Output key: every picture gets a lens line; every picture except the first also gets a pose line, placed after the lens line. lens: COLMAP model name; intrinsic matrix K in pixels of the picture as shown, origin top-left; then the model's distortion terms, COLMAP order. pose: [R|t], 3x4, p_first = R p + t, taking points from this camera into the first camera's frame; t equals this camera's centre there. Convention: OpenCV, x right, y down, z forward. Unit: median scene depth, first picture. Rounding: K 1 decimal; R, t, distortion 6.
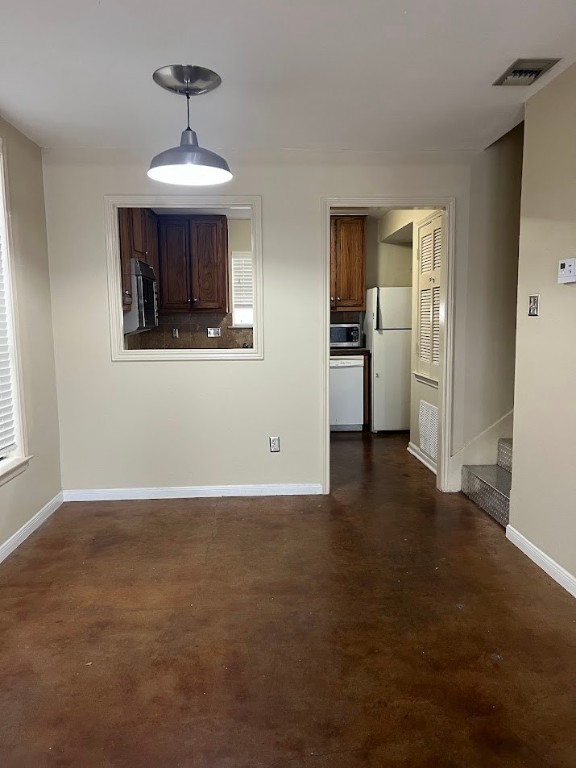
lens RADIAL K [[564.9, 0, 286.1], [0, 564.9, 387.6], [0, 0, 1]] dist [0.072219, -0.120513]
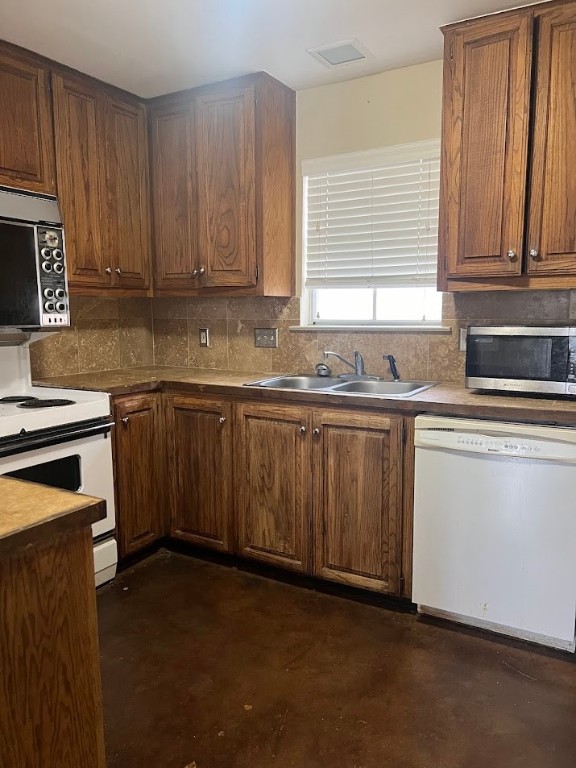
lens RADIAL K [[572.4, 0, 276.1], [0, 572.4, 385.1], [0, 0, 1]] dist [0.006652, 0.003323]
pose [[0.826485, 0.077956, -0.557536, 0.211900], [-0.070673, 0.996898, 0.034625, -0.101993], [0.558506, 0.010785, 0.829431, 0.815584]]
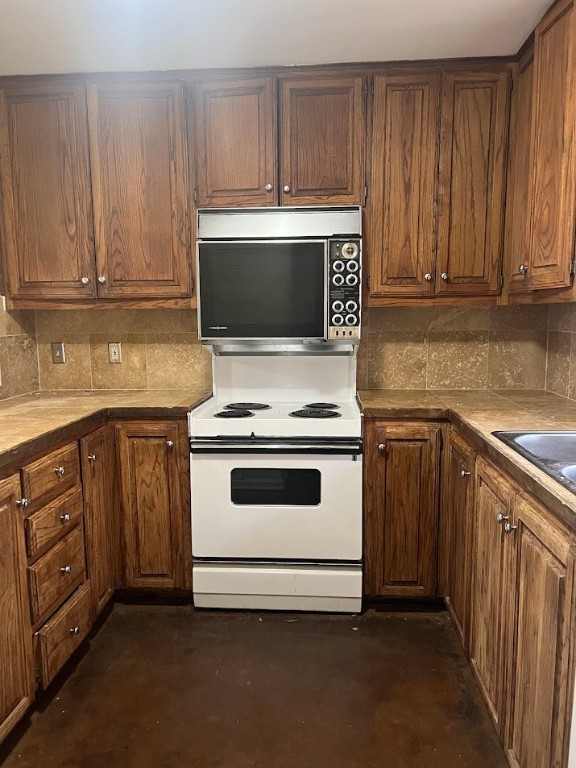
lens RADIAL K [[564.9, 0, 286.1], [0, 564.9, 387.6], [0, 0, 1]] dist [0.072219, -0.120513]
pose [[-0.130438, 0.135508, -0.982153, 0.265986], [-0.110345, 0.982477, 0.150207, -0.149474], [0.985297, 0.127968, -0.113200, 1.135601]]
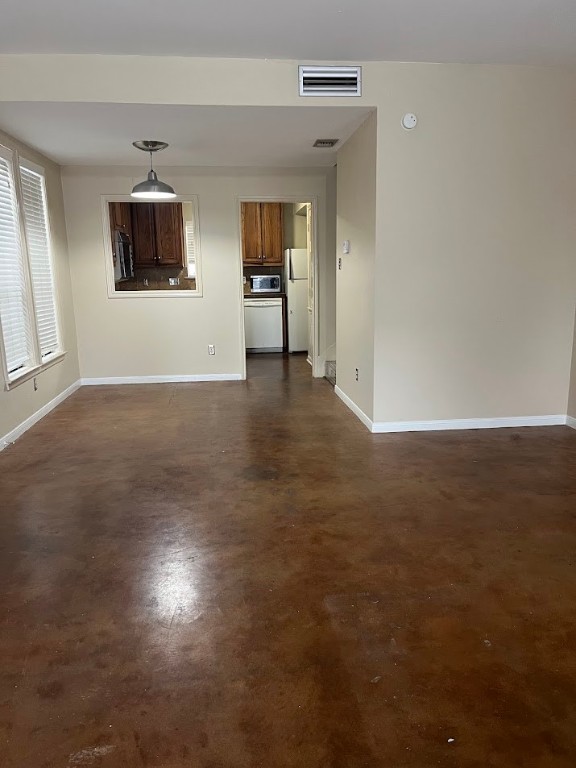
lens RADIAL K [[553.4, 0, 290.5], [0, 553.4, 387.1], [0, 0, 1]] dist [0.049636, 0.000792]
pose [[0.997839, -0.016771, 0.063534, 0.084992], [0.011379, 0.996377, 0.084287, 0.062248], [-0.064718, -0.083382, 0.994414, -0.503442]]
